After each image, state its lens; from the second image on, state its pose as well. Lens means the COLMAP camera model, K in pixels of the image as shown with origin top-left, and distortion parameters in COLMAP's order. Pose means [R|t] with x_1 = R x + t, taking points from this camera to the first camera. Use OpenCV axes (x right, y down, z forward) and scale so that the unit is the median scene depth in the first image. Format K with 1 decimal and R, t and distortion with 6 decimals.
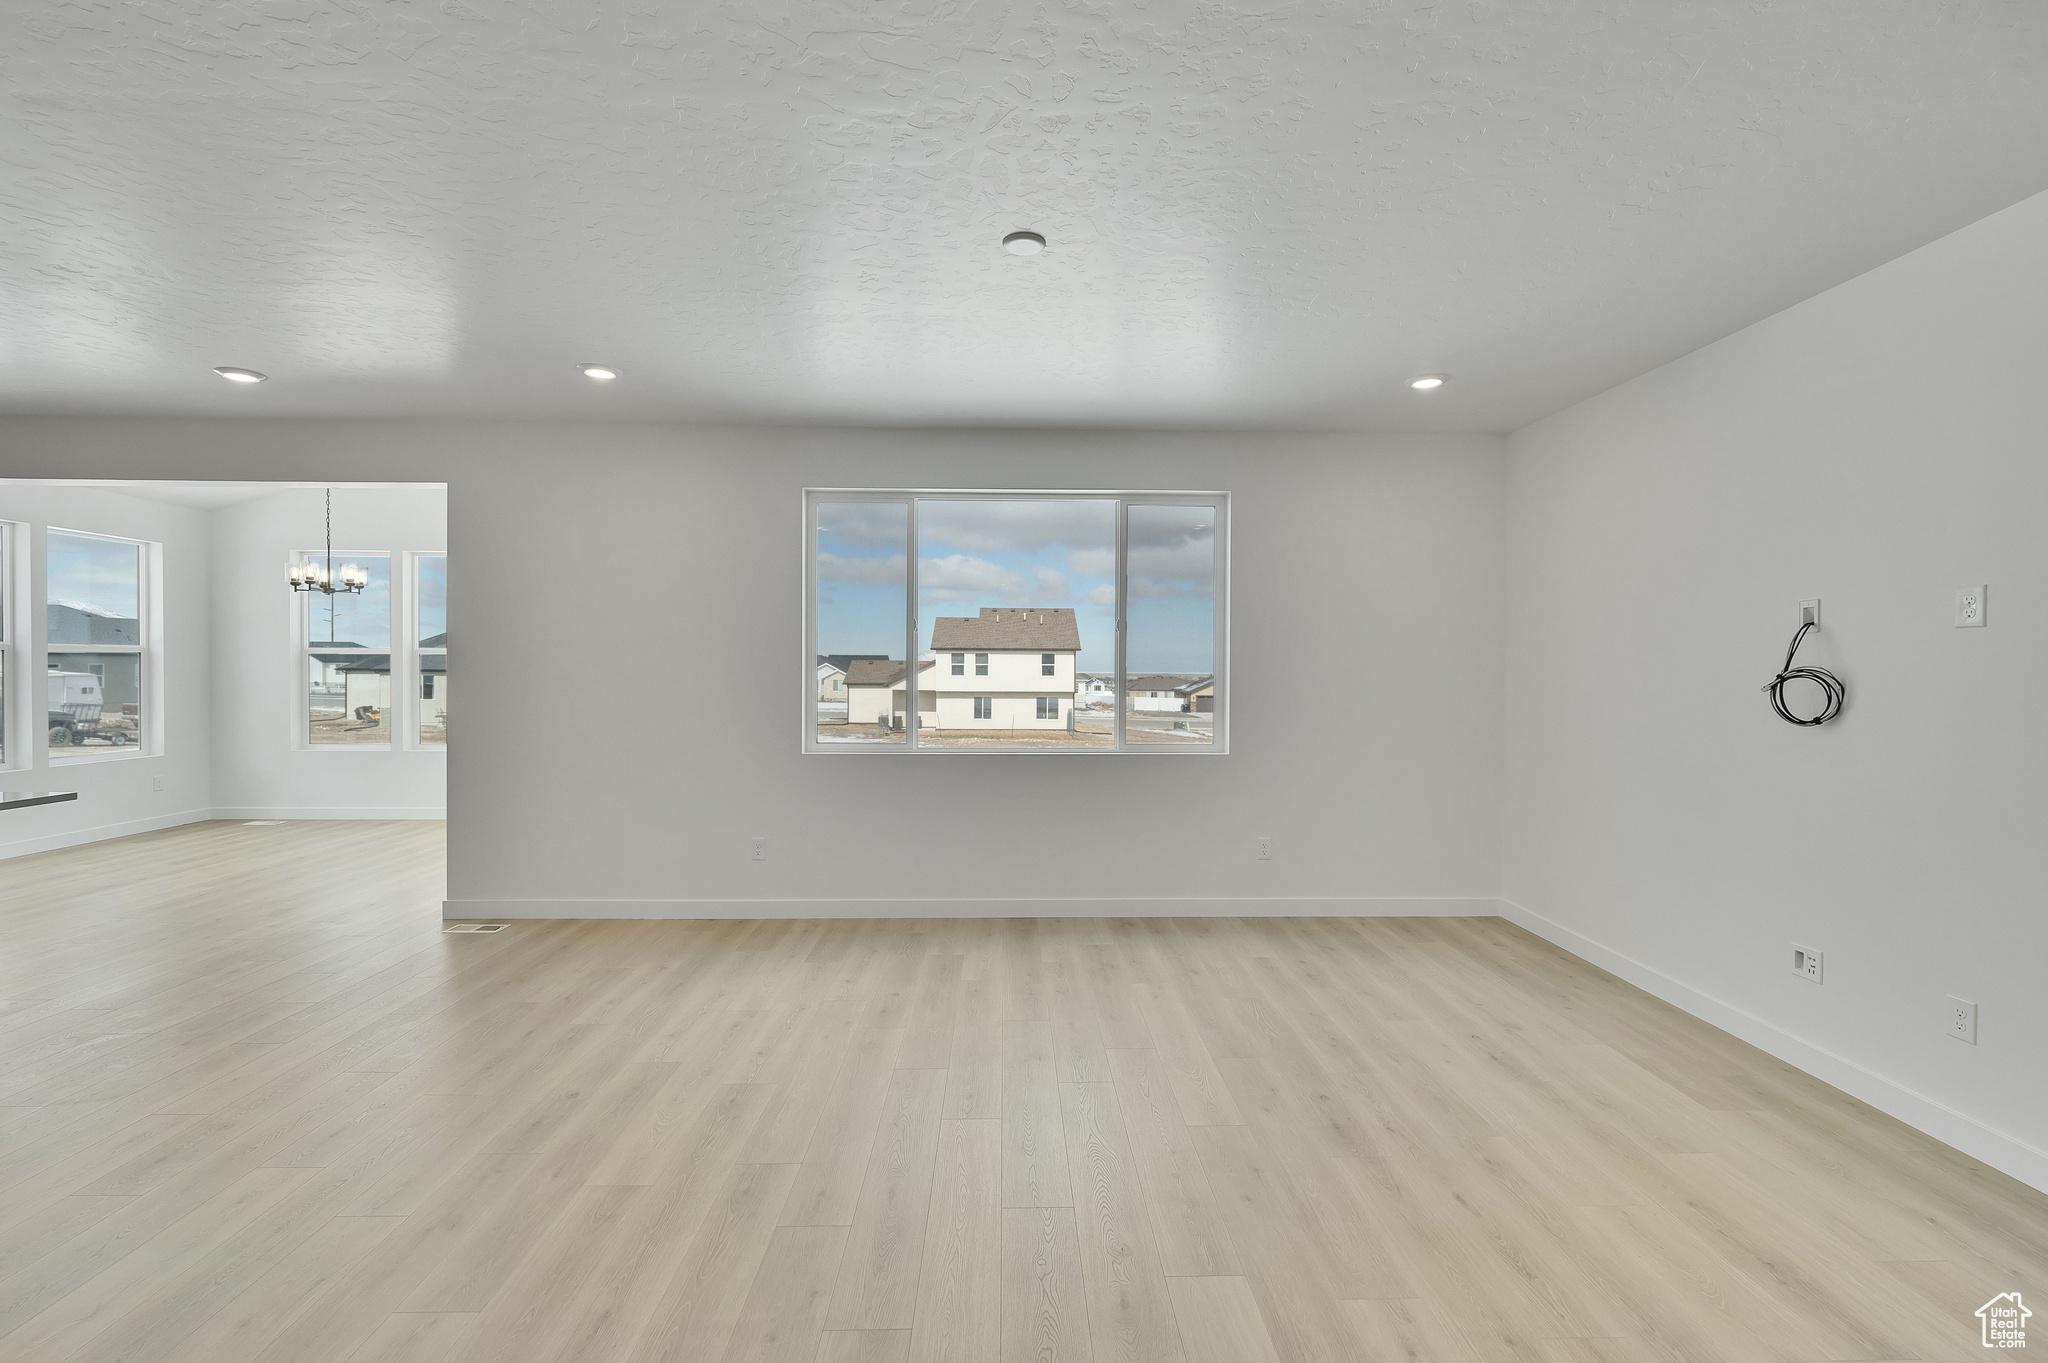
lens RADIAL K [[855.5, 0, 1023.0], [0, 855.5, 676.2], [0, 0, 1]] dist [0.000217, -0.000649]
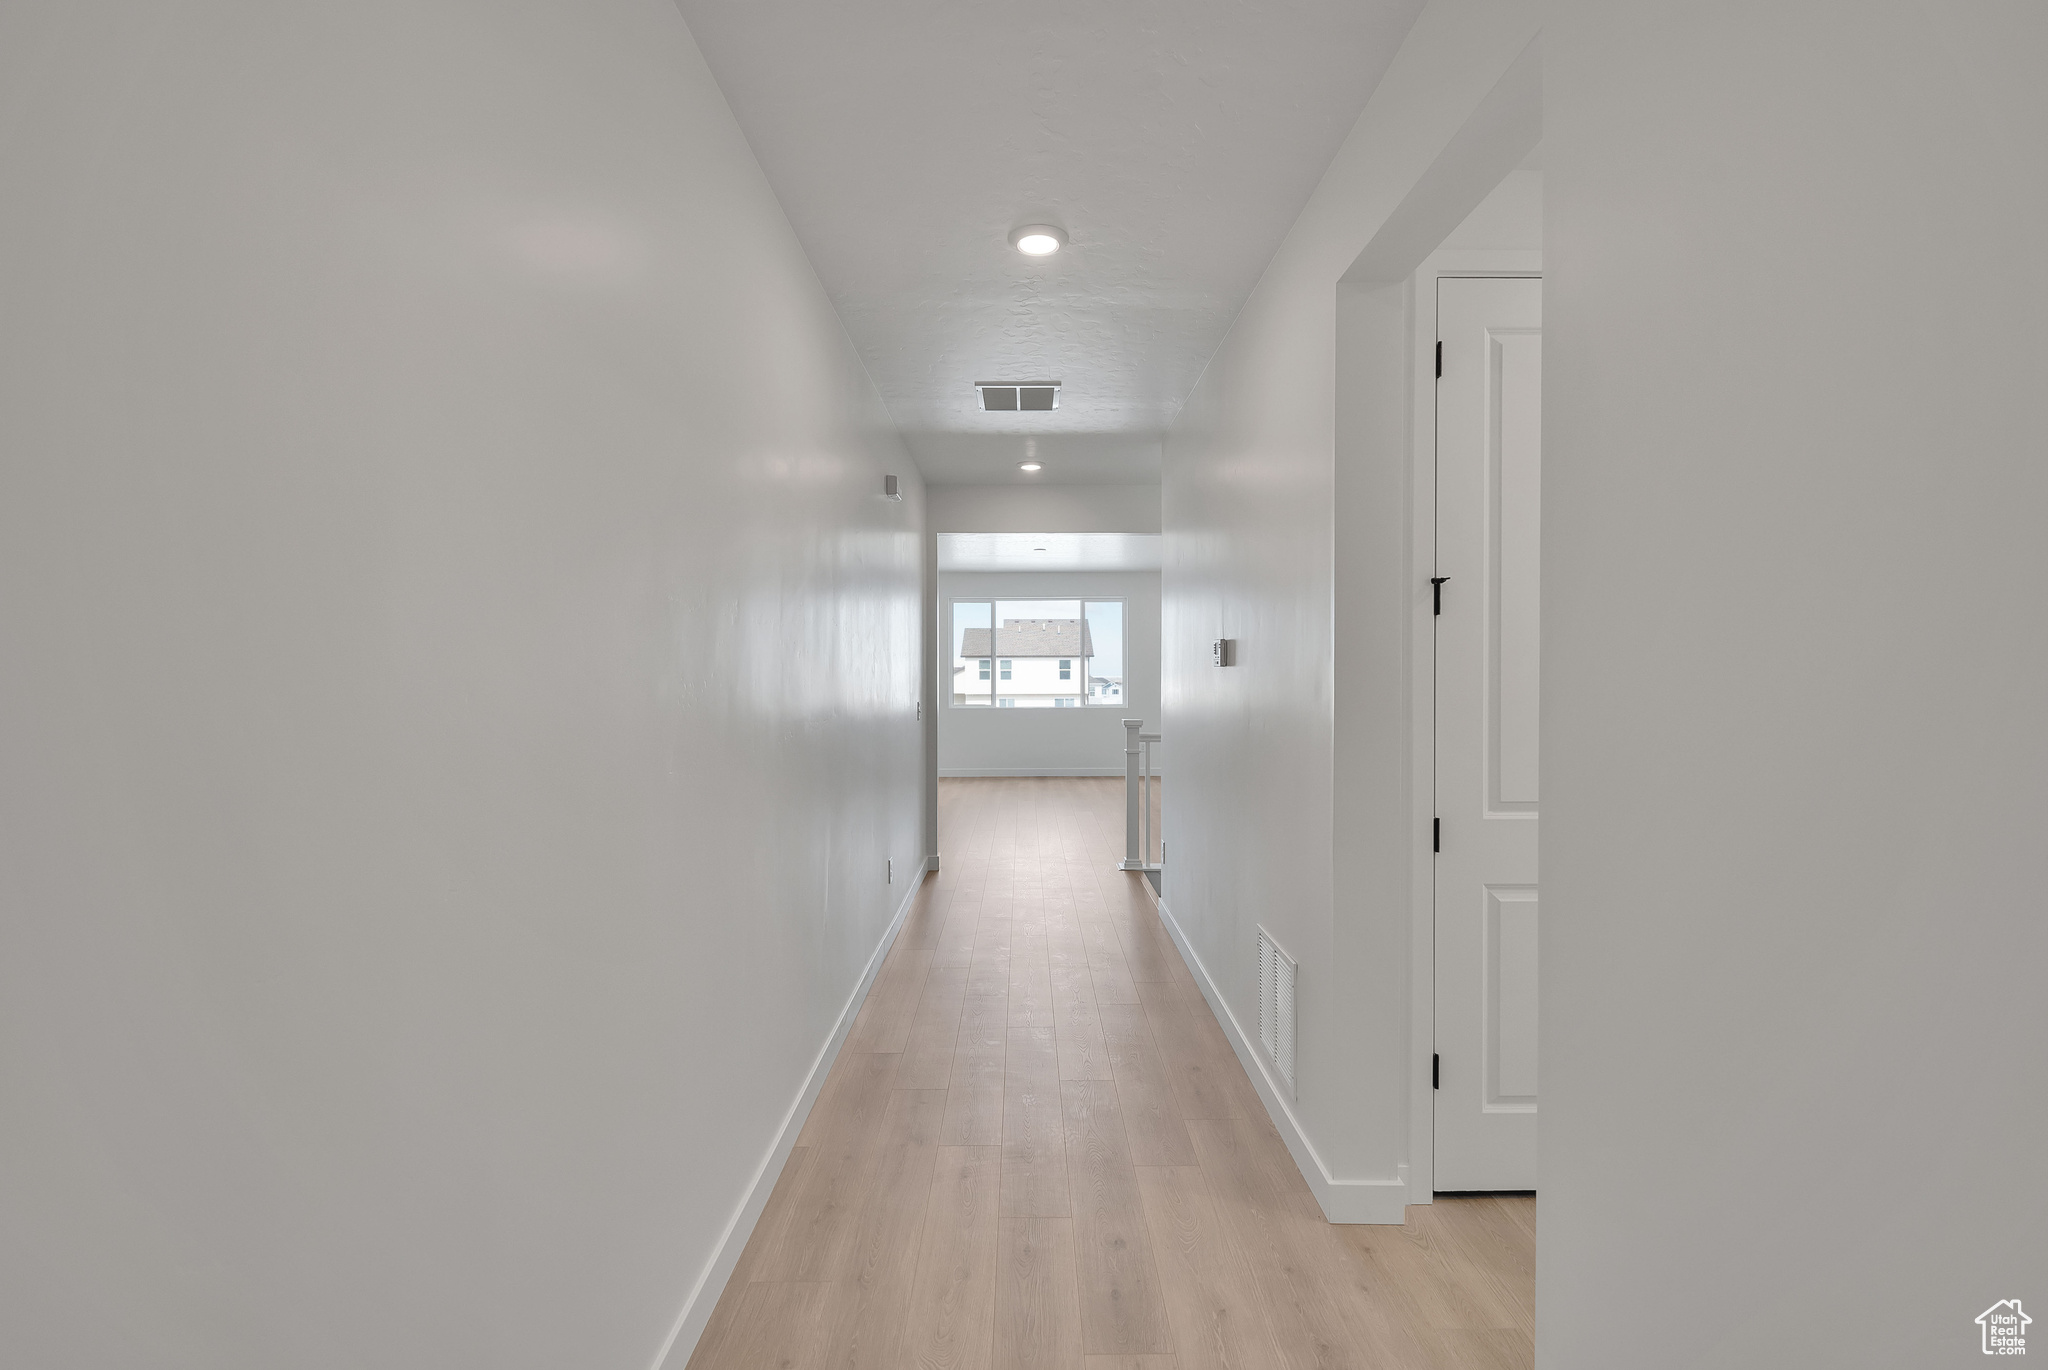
lens RADIAL K [[855.5, 0, 1023.0], [0, 855.5, 679.7], [0, 0, 1]] dist [0.000217, -0.000649]
pose [[0.999729, -0.004373, -0.022865, 0.000312], [0.004338, 0.999989, -0.001579, 0.001448], [0.022871, 0.001479, 0.999737, -0.128935]]
